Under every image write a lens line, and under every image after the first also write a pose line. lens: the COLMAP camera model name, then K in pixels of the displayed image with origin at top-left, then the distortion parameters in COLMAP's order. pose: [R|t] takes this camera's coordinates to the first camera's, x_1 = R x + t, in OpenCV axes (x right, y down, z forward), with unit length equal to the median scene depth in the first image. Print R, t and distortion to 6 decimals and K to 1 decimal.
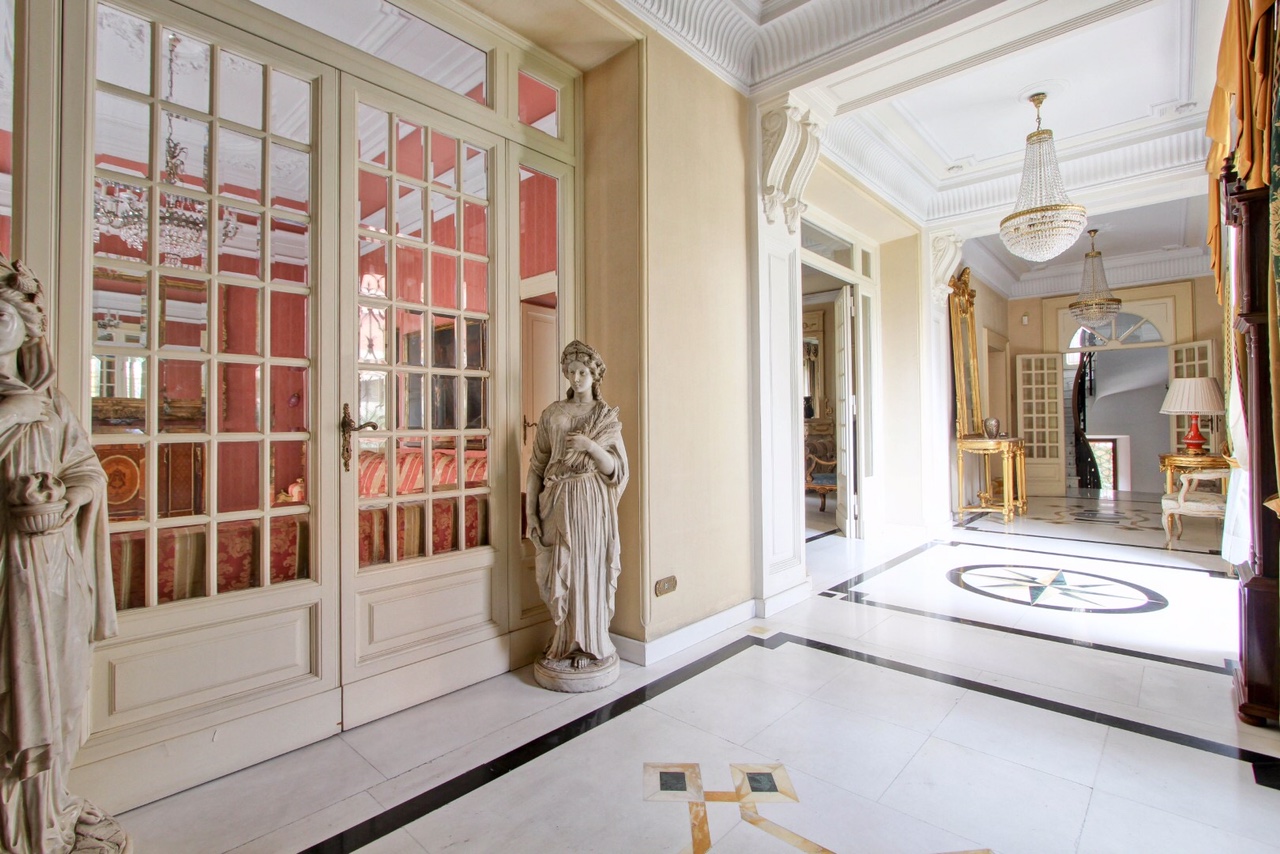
lens RADIAL K [[599.8, 0, 640.7], [0, 599.8, 409.8], [0, 0, 1]] dist [-0.003253, -0.001054]
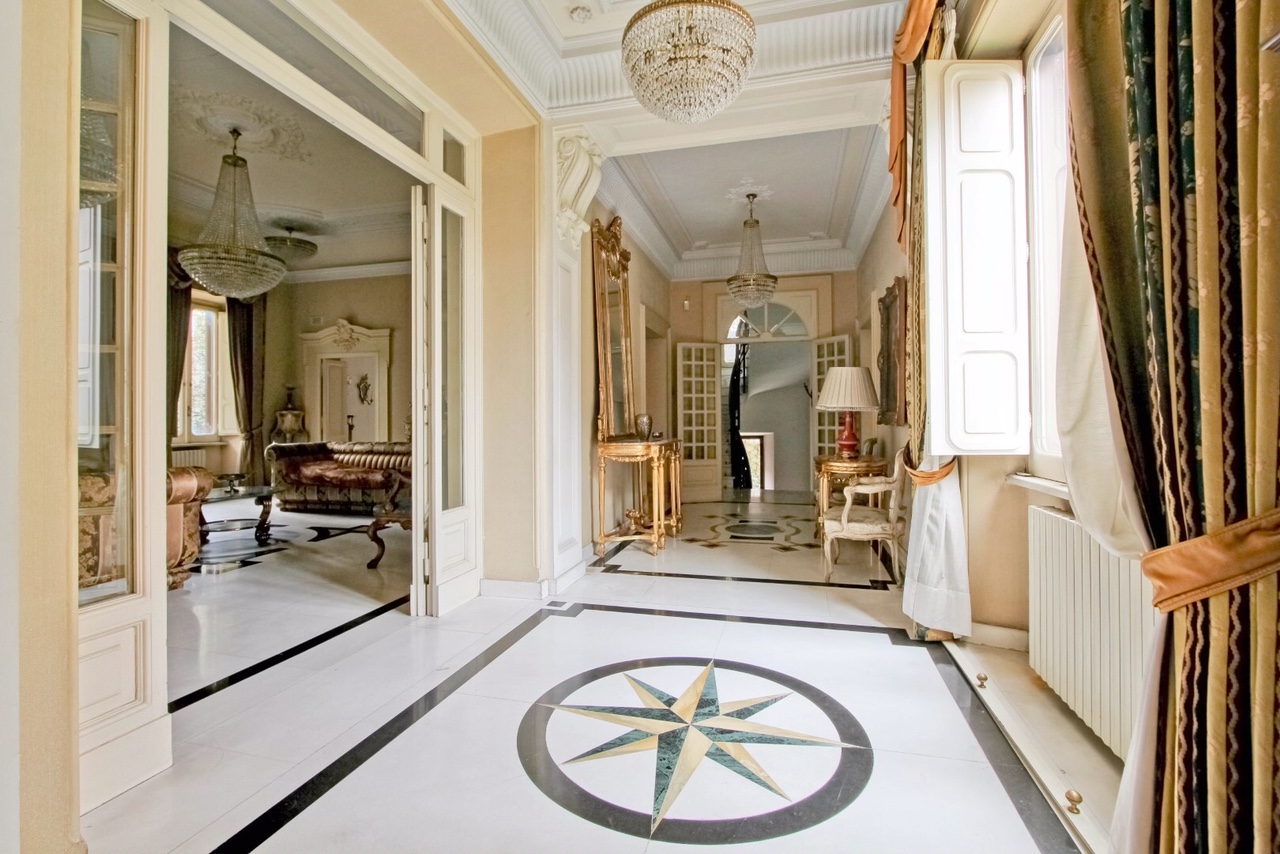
lens RADIAL K [[599.8, 0, 640.7], [0, 599.8, 409.8], [0, 0, 1]] dist [-0.003253, -0.001054]
pose [[0.886973, 0.009159, 0.461730, 0.200756], [-0.011480, 0.999932, 0.002217, 0.006088], [-0.461678, -0.007267, 0.887018, 0.280710]]
